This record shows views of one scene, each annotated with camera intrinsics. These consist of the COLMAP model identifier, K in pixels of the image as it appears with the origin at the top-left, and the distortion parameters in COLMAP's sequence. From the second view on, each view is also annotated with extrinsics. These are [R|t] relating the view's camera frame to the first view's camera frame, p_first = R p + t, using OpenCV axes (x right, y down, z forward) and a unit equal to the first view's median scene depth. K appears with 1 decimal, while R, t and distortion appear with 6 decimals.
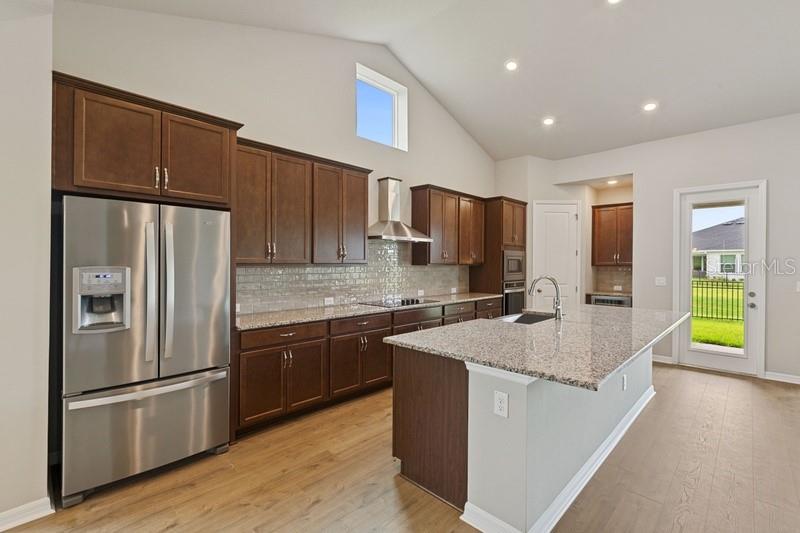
lens RADIAL K [[361.3, 0, 399.6], [0, 361.3, 262.2], [0, 0, 1]] dist [-0.002003, -0.000440]
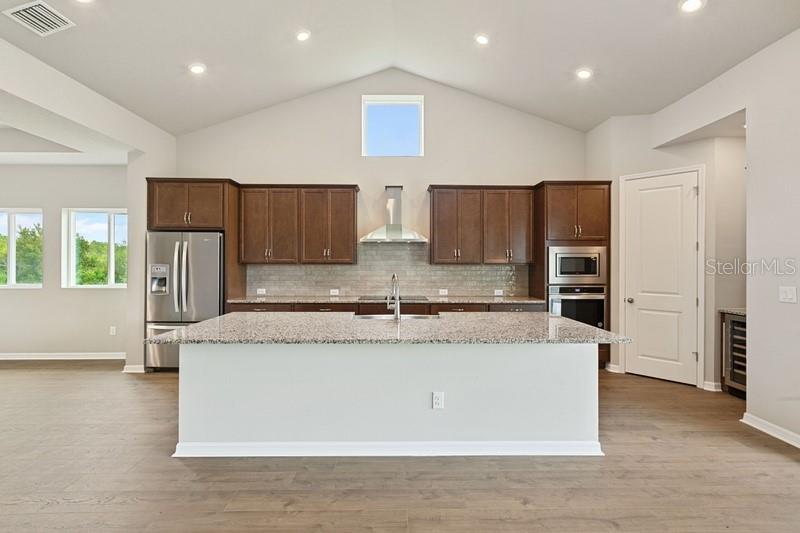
lens RADIAL K [[366.4, 0, 398.8], [0, 366.4, 261.6], [0, 0, 1]] dist [0.000770, -0.000342]
pose [[0.709078, -0.004726, -0.705115, 0.721856], [0.002429, 0.999988, -0.004260, 0.004524], [0.705126, 0.001308, 0.709081, 0.196167]]
